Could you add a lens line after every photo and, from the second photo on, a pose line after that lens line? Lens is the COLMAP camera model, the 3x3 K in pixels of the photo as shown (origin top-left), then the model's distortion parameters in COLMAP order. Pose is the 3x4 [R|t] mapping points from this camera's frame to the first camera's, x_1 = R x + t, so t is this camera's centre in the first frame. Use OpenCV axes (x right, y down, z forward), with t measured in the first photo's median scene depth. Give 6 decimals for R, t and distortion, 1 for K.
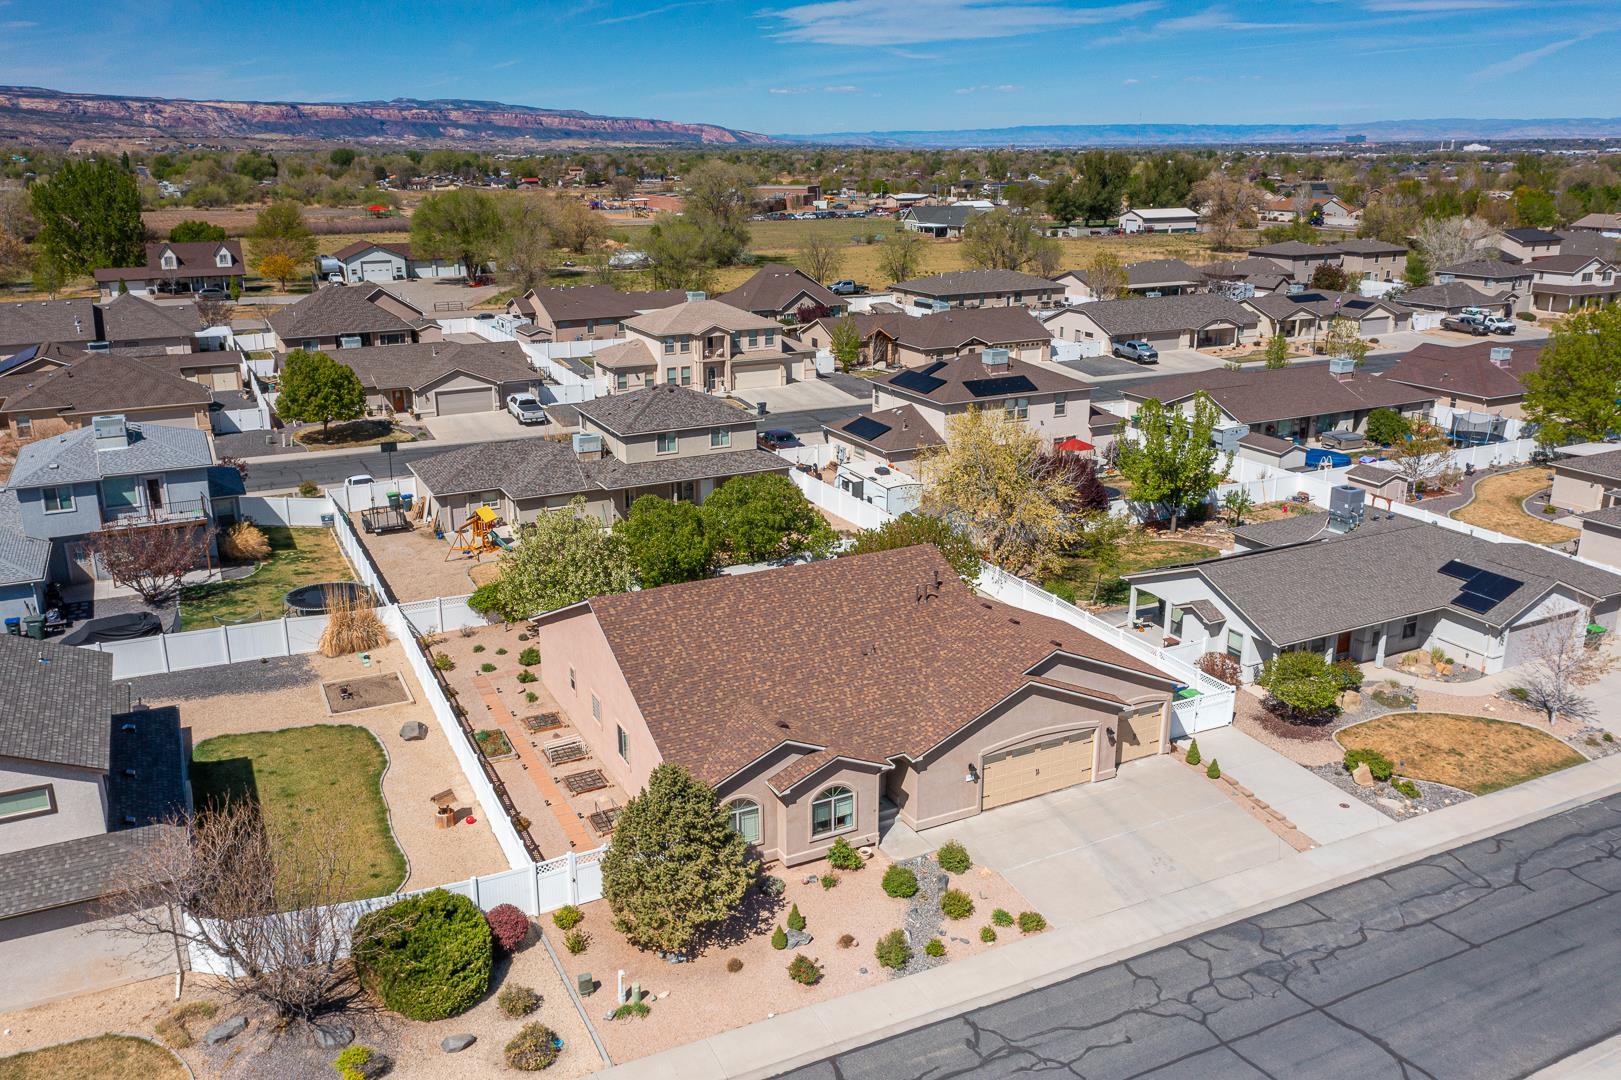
lens RADIAL K [[1287.9, 0, 808.9], [0, 1287.9, 531.2], [0, 0, 1]] dist [-0.009536, 0.005395]
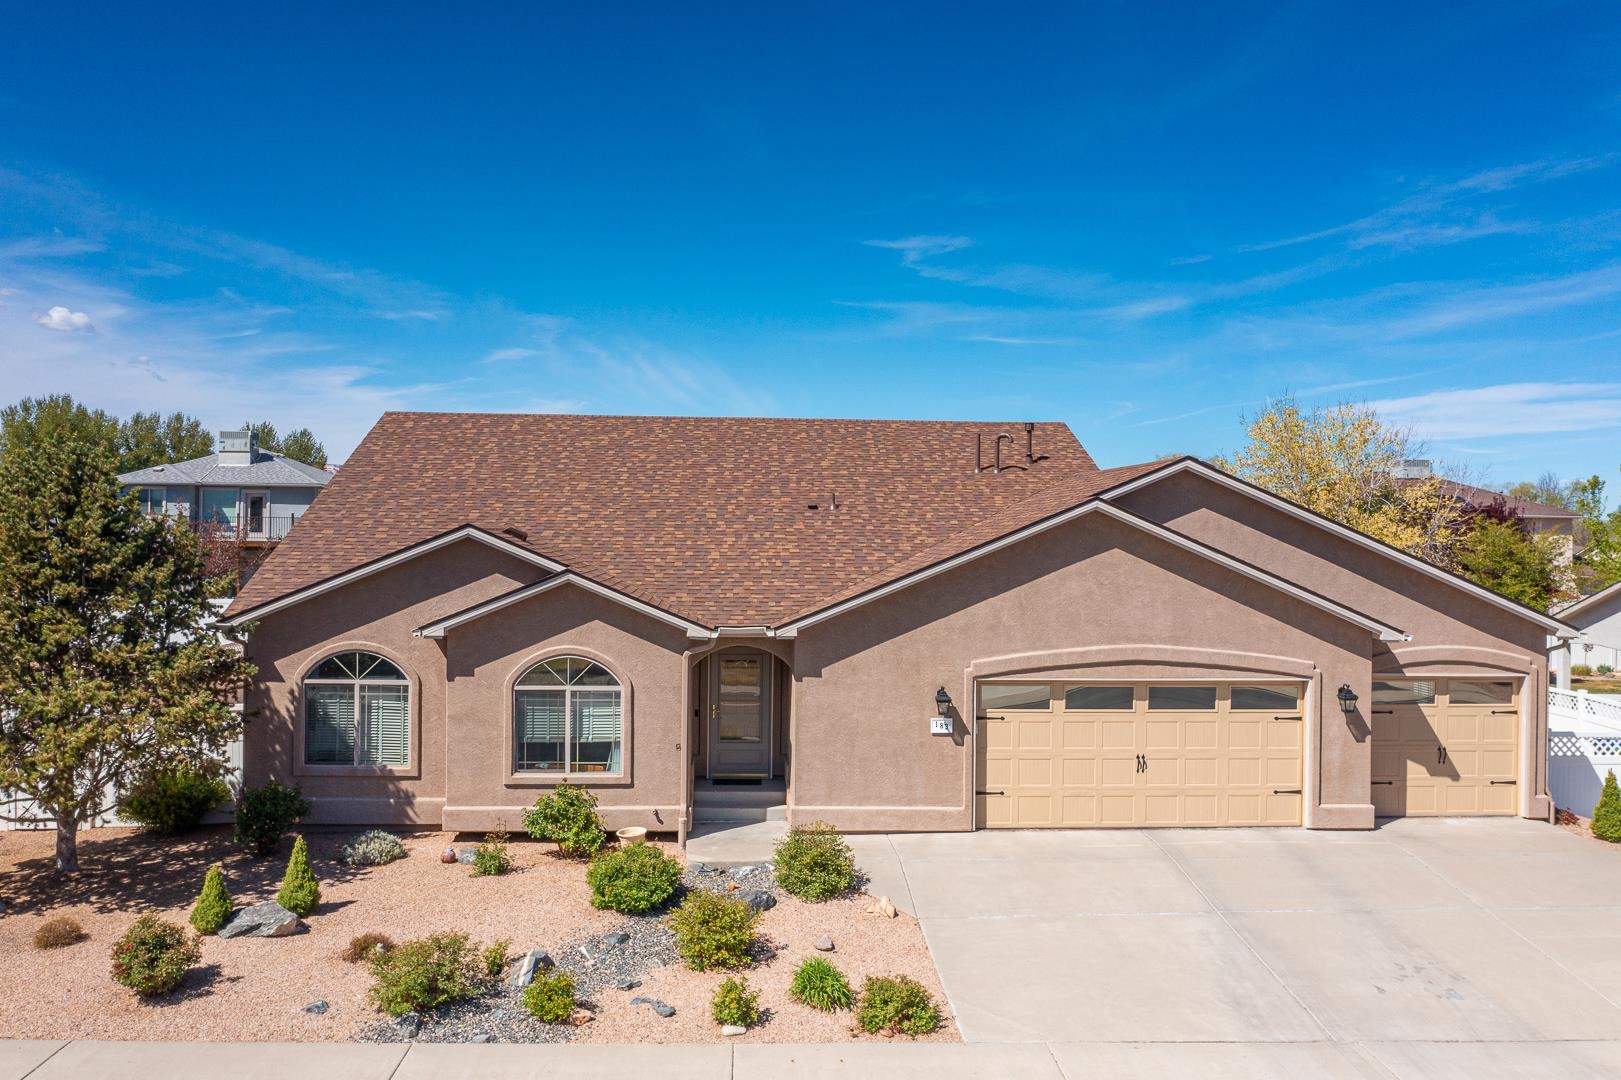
lens RADIAL K [[1287.9, 0, 808.9], [0, 1287.9, 531.2], [0, 0, 1]] dist [-0.009536, 0.005395]
pose [[0.920024, 0.013950, -0.391613, 0.166896], [-0.126888, 0.956128, -0.264042, 0.165854], [0.370749, 0.292616, 0.881431, 0.400037]]
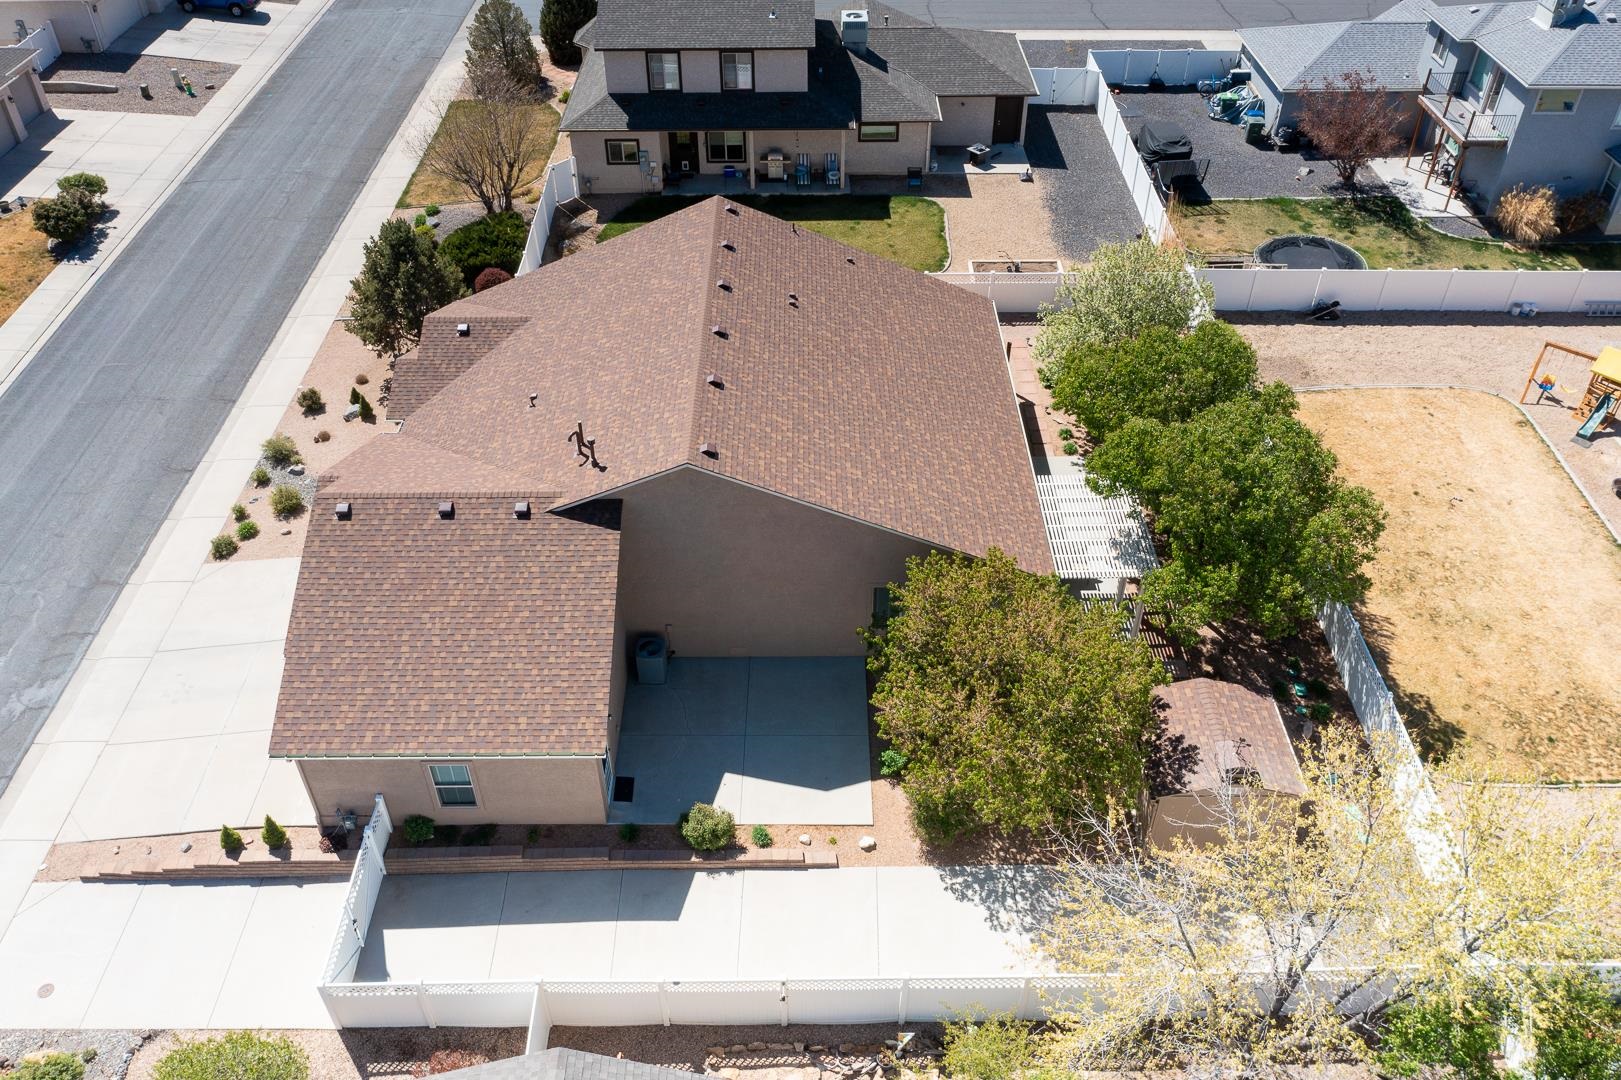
lens RADIAL K [[1287.9, 0, 808.9], [0, 1287.9, 531.2], [0, 0, 1]] dist [-0.009536, 0.005395]
pose [[-0.446061, 0.571136, -0.689082, 0.389051], [-0.254685, 0.657090, 0.709484, -0.314963], [0.858000, 0.491973, -0.147643, 0.916854]]
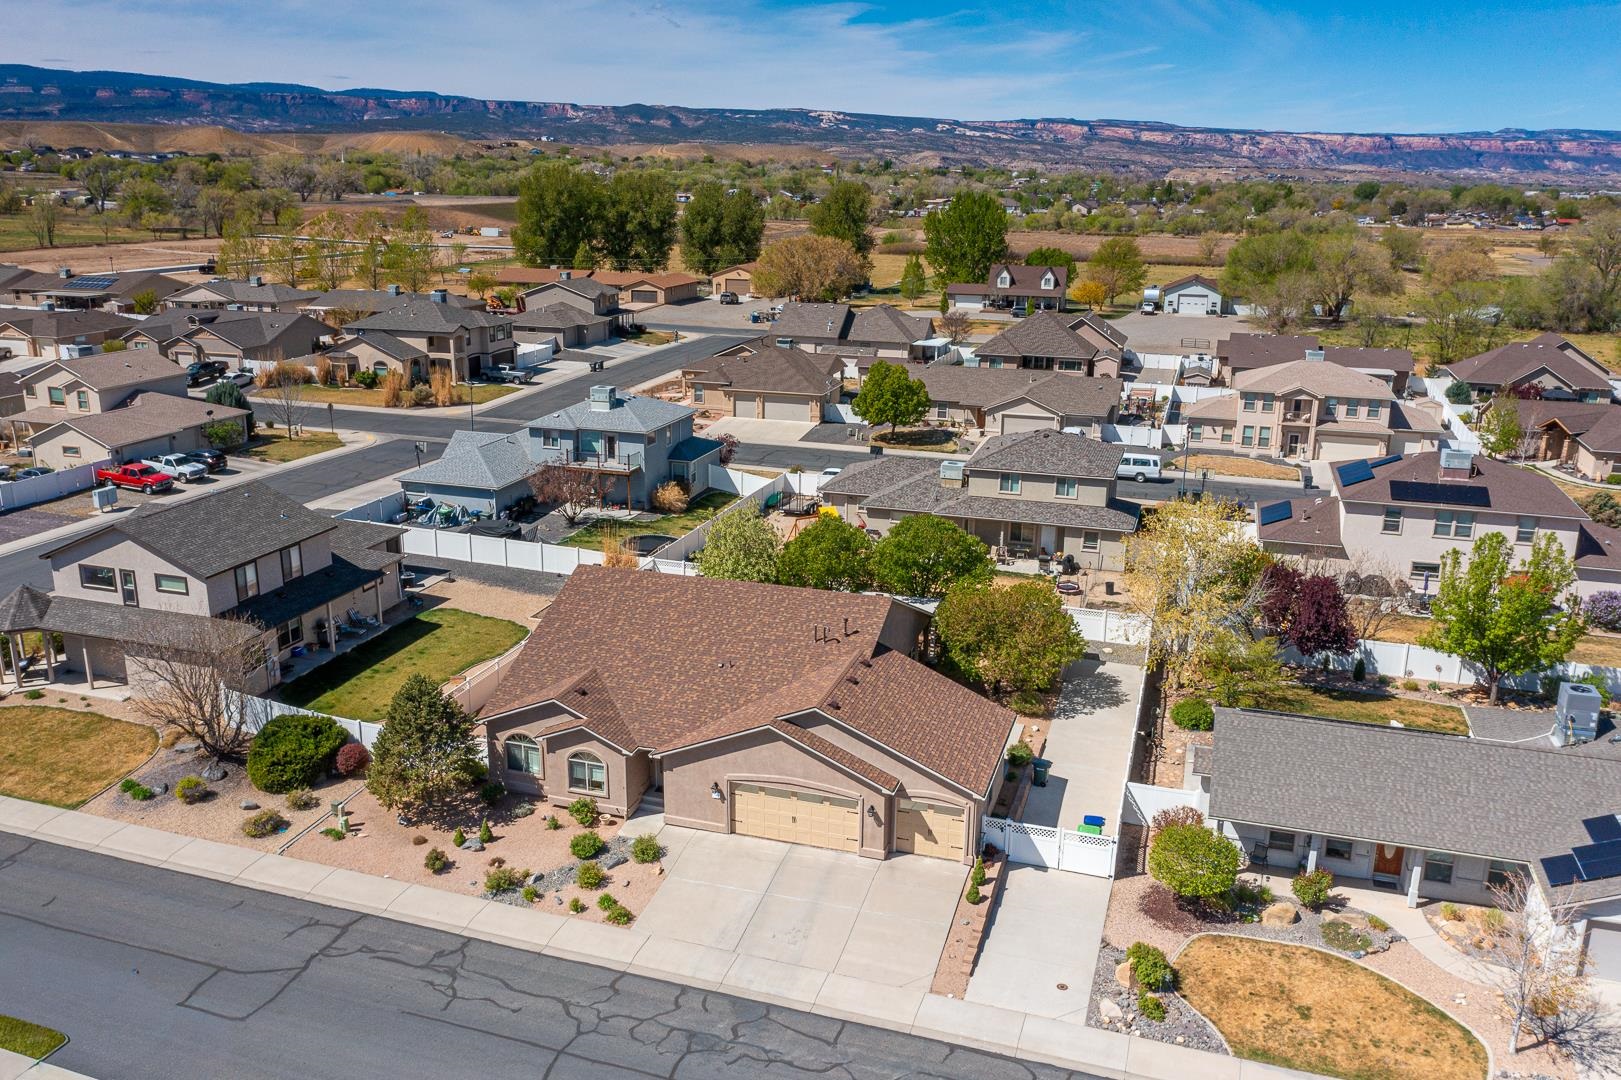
lens RADIAL K [[1287.9, 0, 808.9], [0, 1287.9, 531.2], [0, 0, 1]] dist [-0.009536, 0.005395]
pose [[0.715001, 0.198337, -0.670400, 0.578550], [-0.213123, 0.975108, 0.061182, -0.072302], [0.665847, 0.099133, 0.739473, 0.154151]]
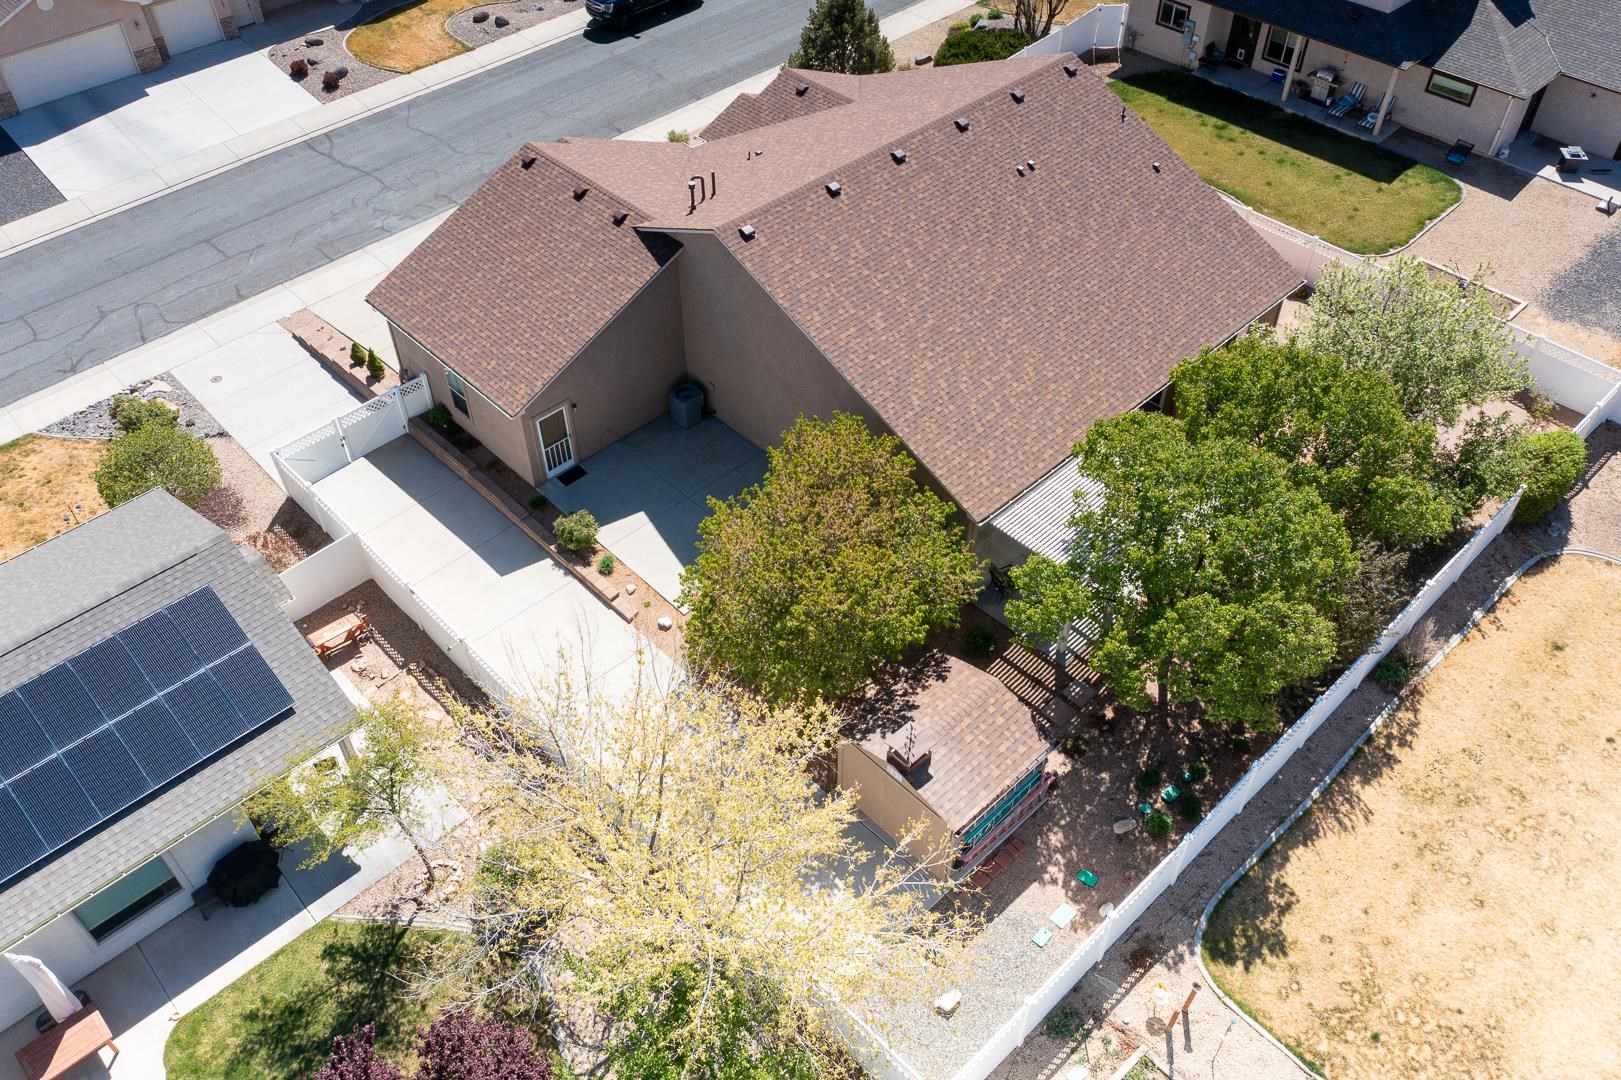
lens RADIAL K [[1270.3, 0, 810.5], [0, 1270.3, 534.6], [0, 0, 1]] dist [-0.009229, -0.000353]
pose [[-0.955615, 0.213152, -0.203385, 0.164178], [-0.078296, 0.481774, 0.872791, -0.361777], [0.284023, 0.849977, -0.443702, 1.123145]]
